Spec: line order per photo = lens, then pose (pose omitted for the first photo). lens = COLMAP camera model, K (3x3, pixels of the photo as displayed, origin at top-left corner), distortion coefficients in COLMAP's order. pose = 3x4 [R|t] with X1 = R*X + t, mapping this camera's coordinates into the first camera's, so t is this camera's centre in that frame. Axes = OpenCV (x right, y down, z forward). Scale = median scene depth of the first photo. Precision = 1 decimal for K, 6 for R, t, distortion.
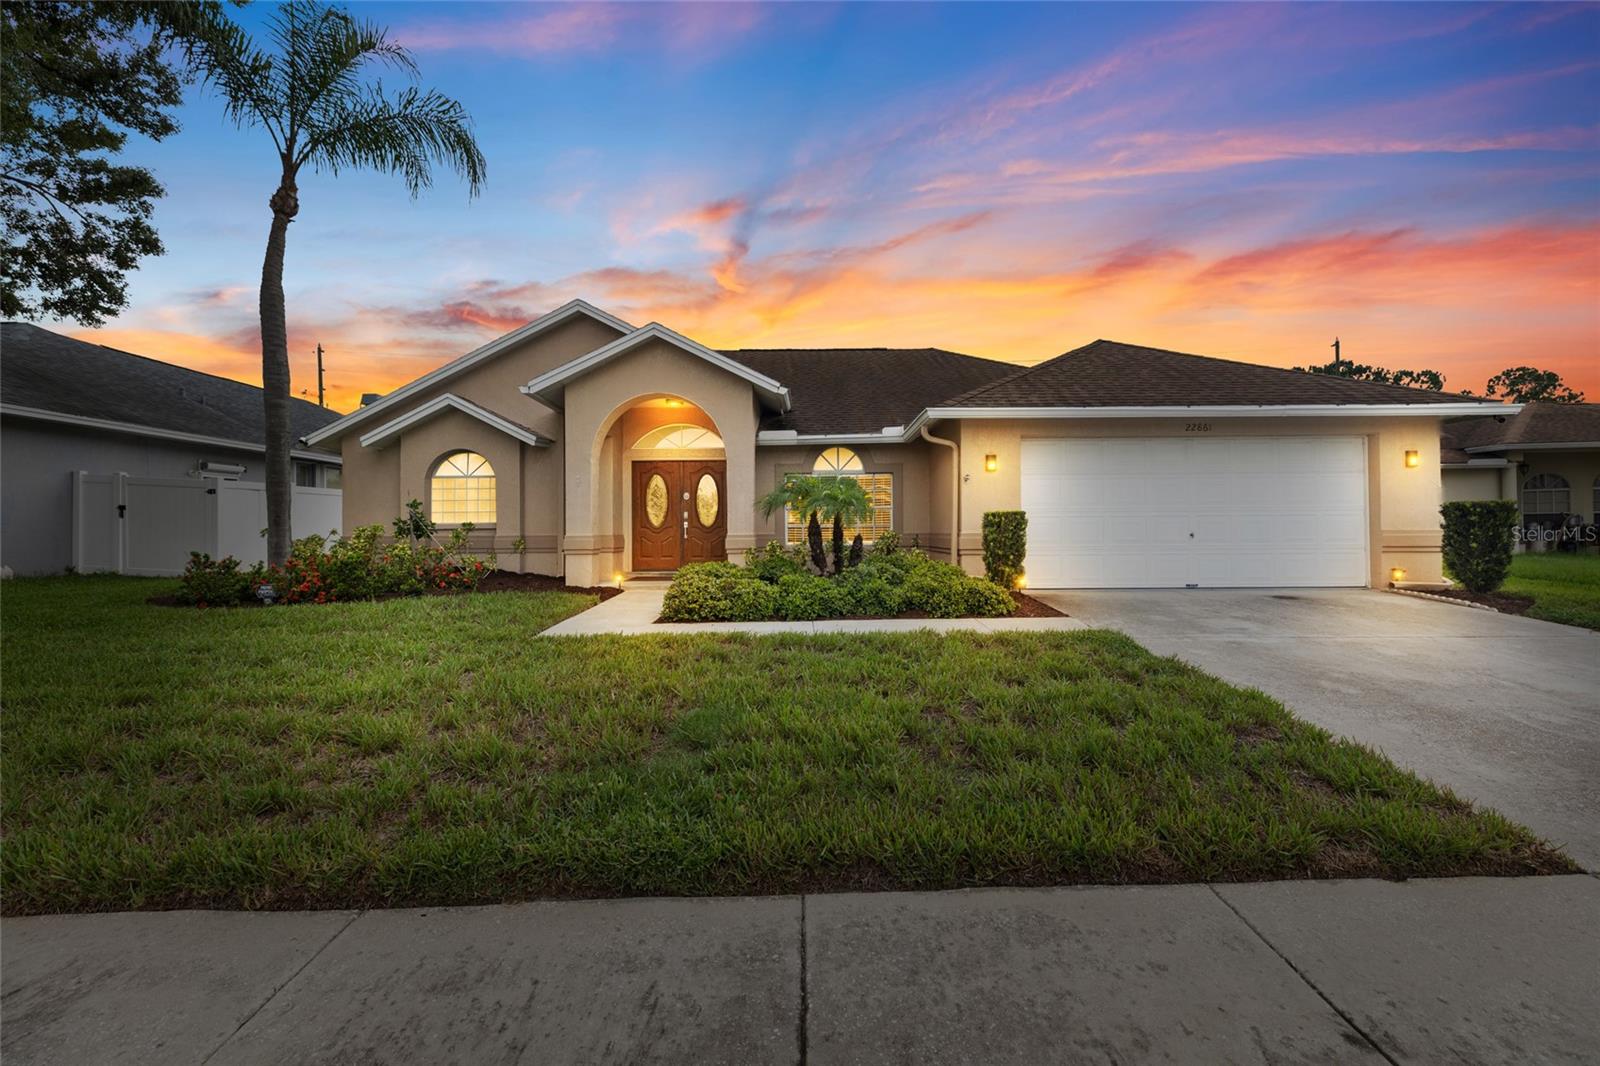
lens RADIAL K [[713.5, 0, 800.0], [0, 713.5, 533.0], [0, 0, 1]] dist [-0.000329, 0.000056]
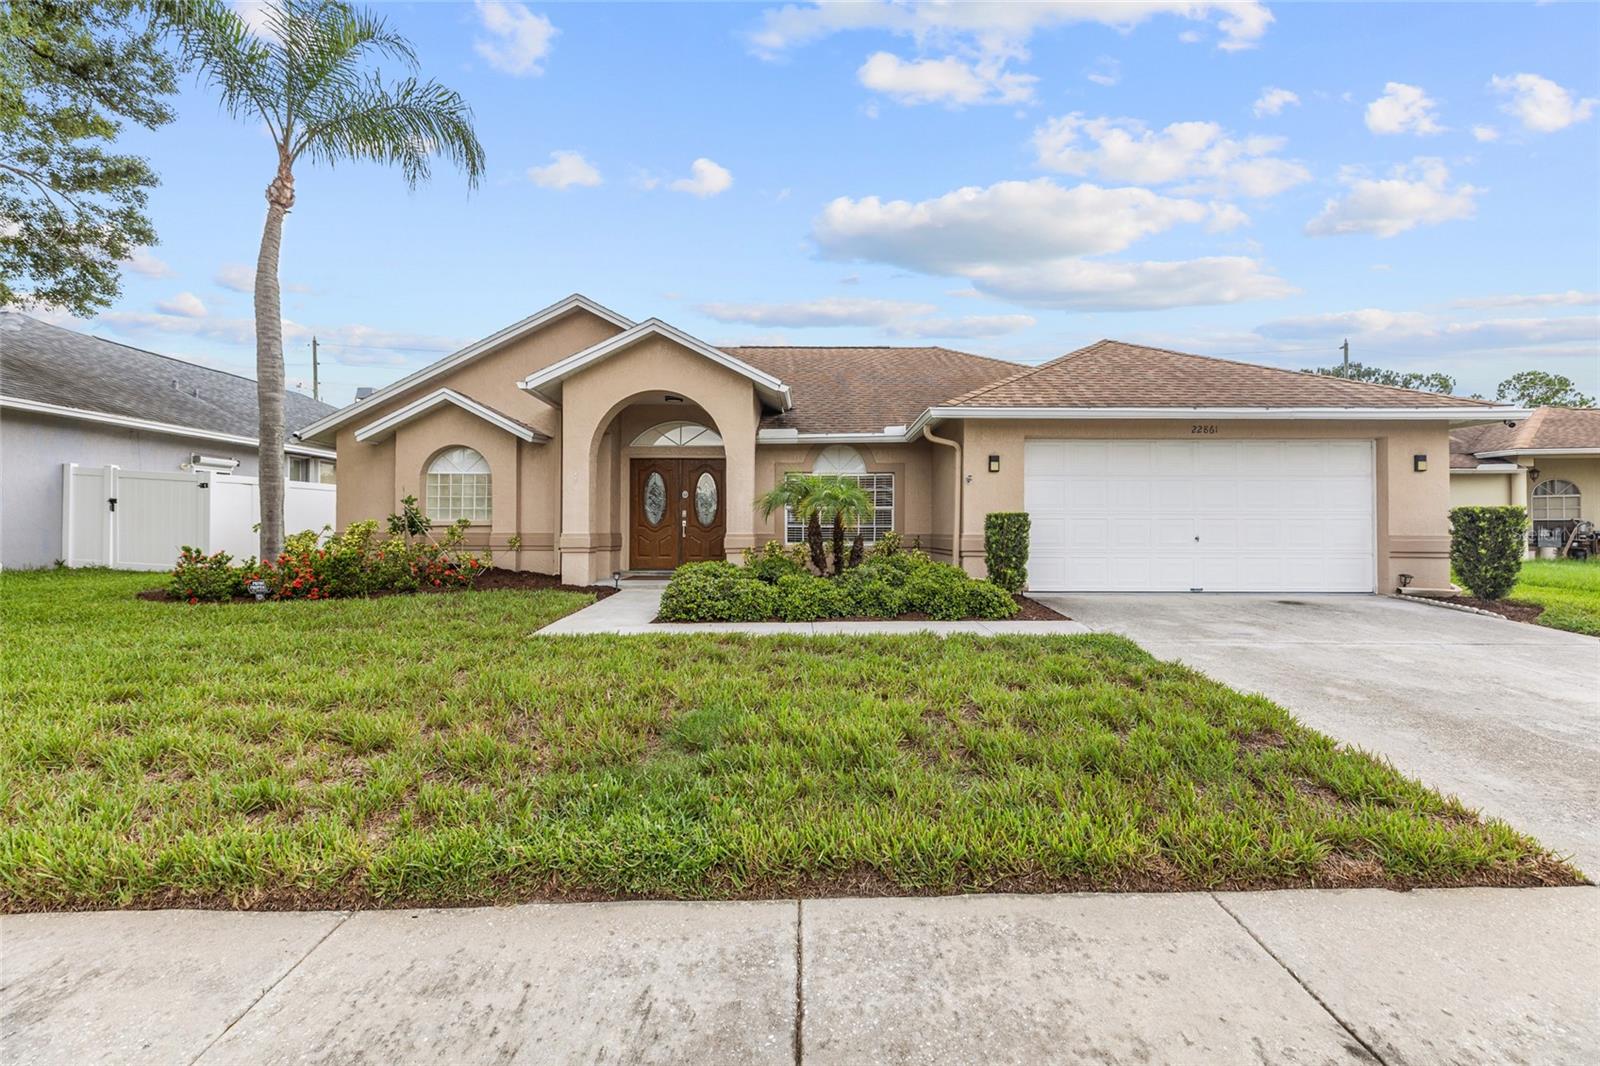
lens RADIAL K [[721.5, 0, 800.0], [0, 721.5, 533.0], [0, 0, 1]] dist [-0.000144, -0.000298]
pose [[0.999959, 0.009052, 0.000518, -0.000325], [-0.009052, 0.999959, 0.000131, 0.000002], [-0.000517, -0.000136, 1.000000, 0.002317]]
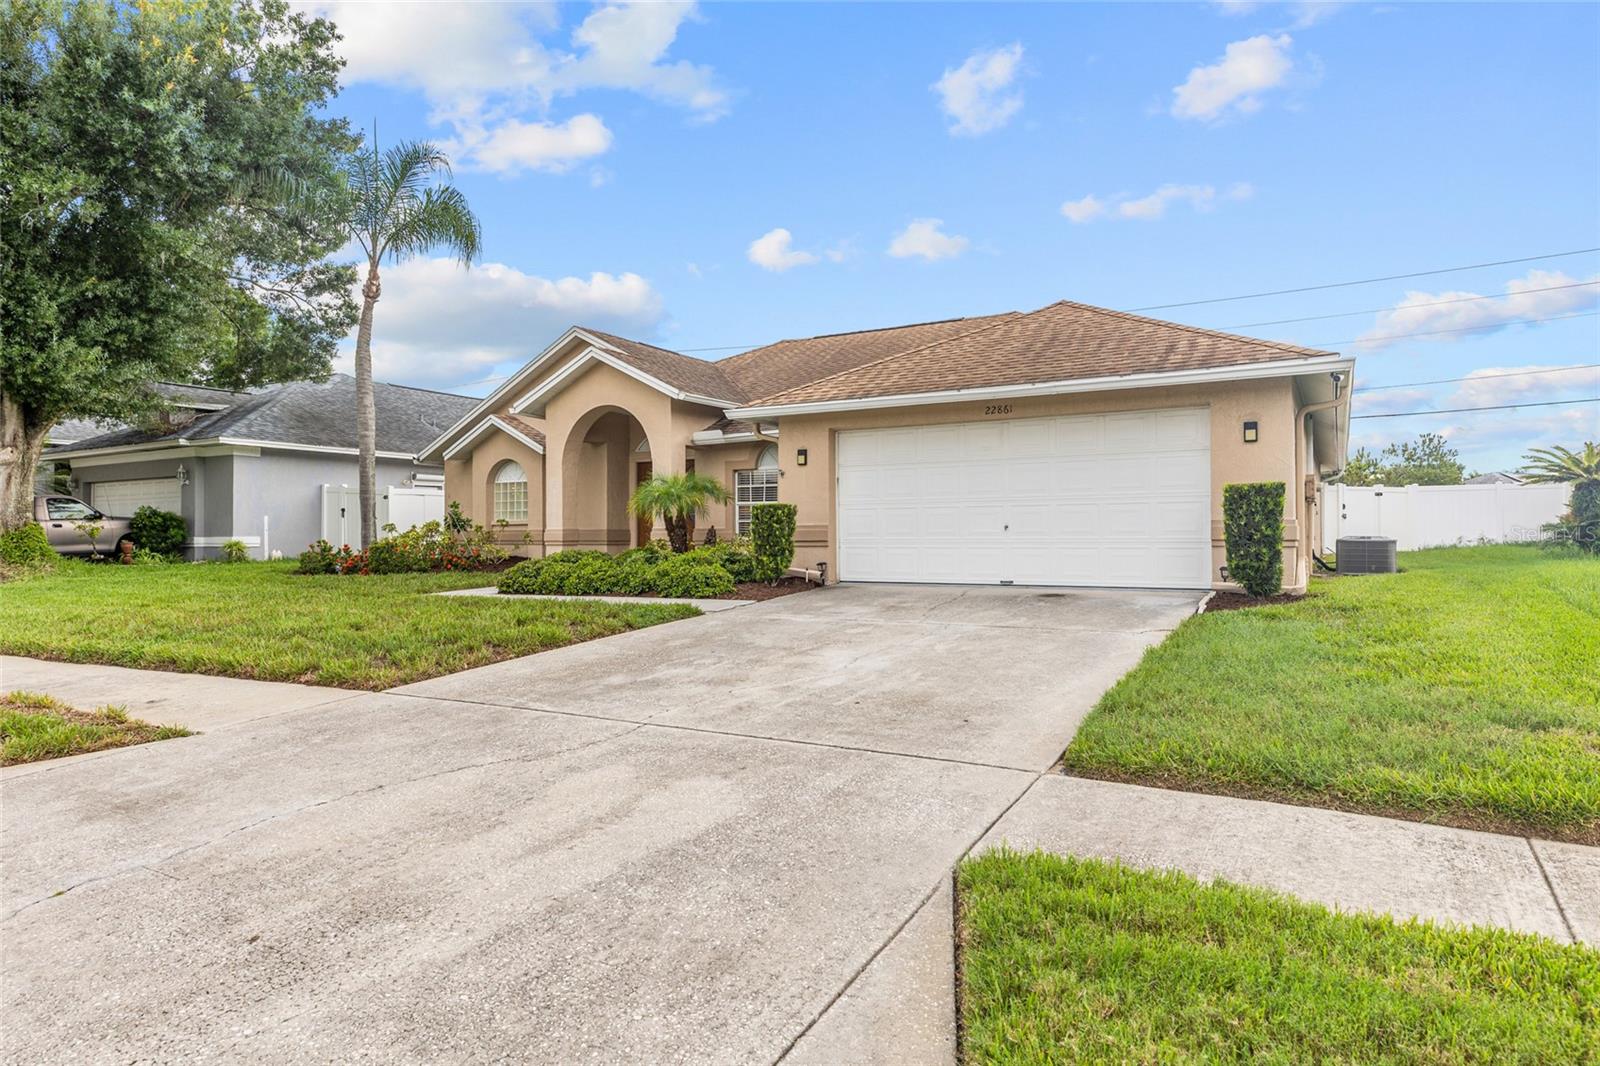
lens RADIAL K [[921.5, 0, 800.0], [0, 921.5, 533.0], [0, 0, 1]] dist [-0.000378, 0.000018]
pose [[0.871786, 0.001010, -0.489887, 0.889970], [-0.002461, 0.999994, -0.002318, 0.013762], [0.489881, 0.003226, 0.871783, -0.153677]]
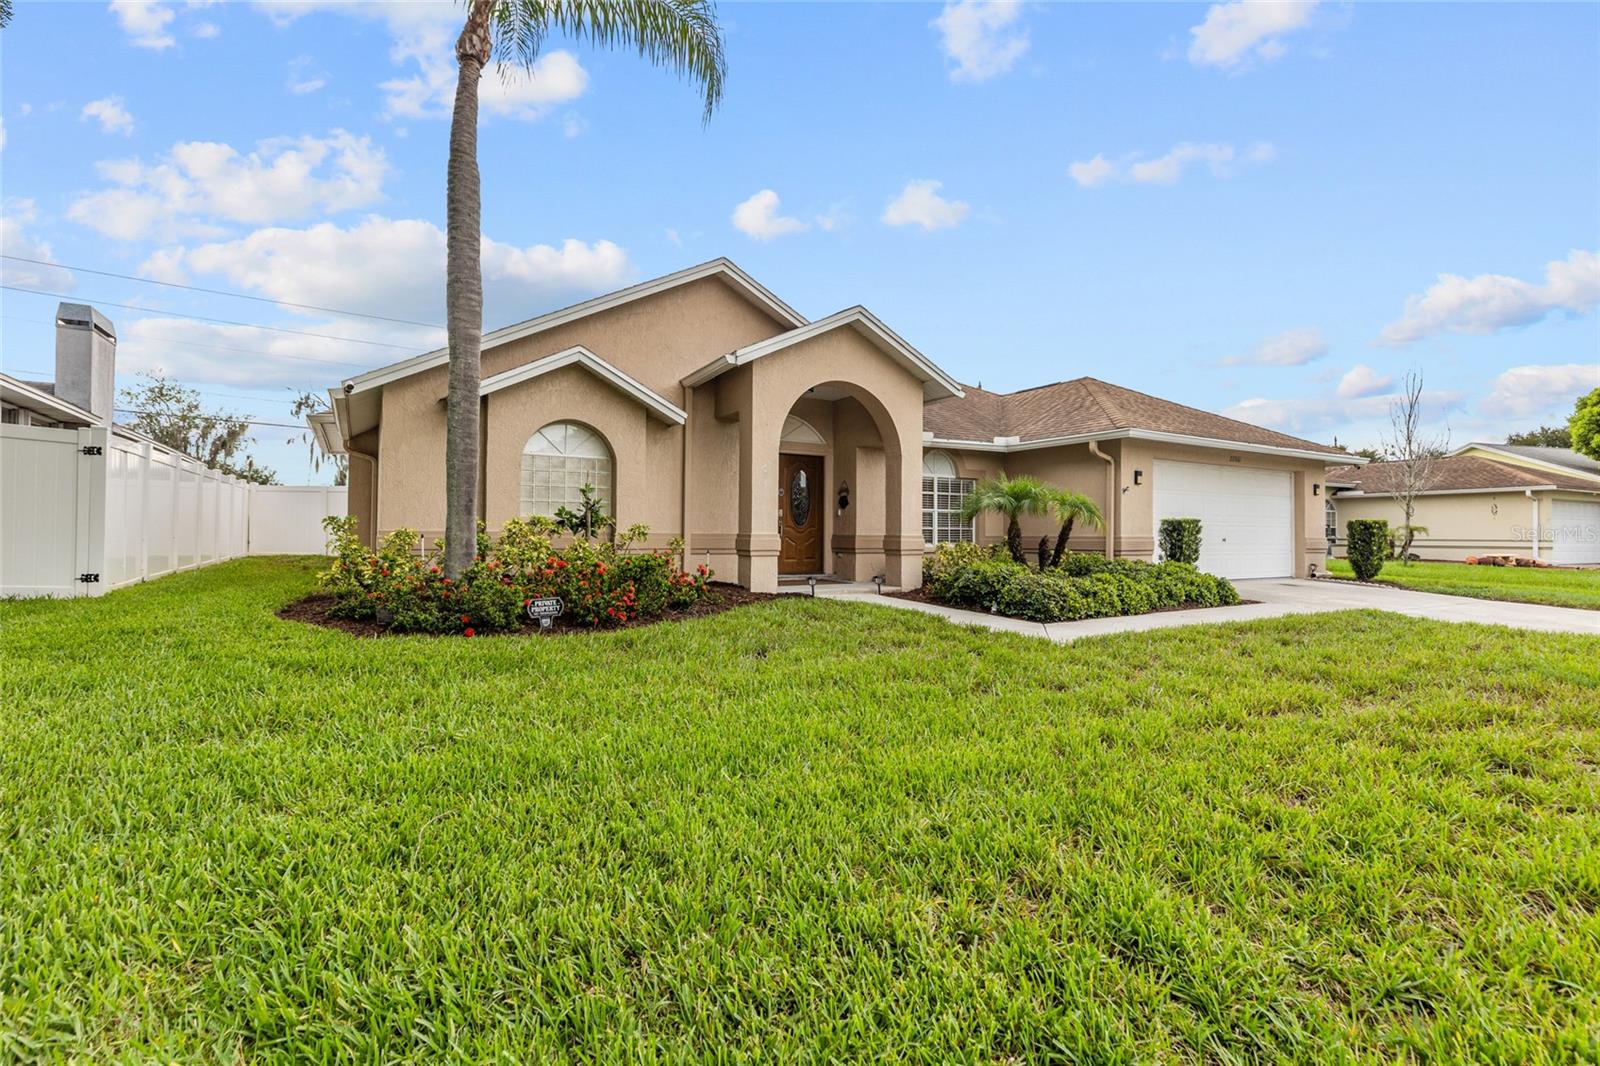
lens RADIAL K [[741.1, 0, 800.0], [0, 741.1, 533.0], [0, 0, 1]] dist [-0.016096, 0.000010]
pose [[0.856897, 0.014728, 0.515277, -0.817322], [-0.010827, 0.999885, -0.010575, 0.012390], [-0.515374, 0.003483, 0.856958, 0.235395]]
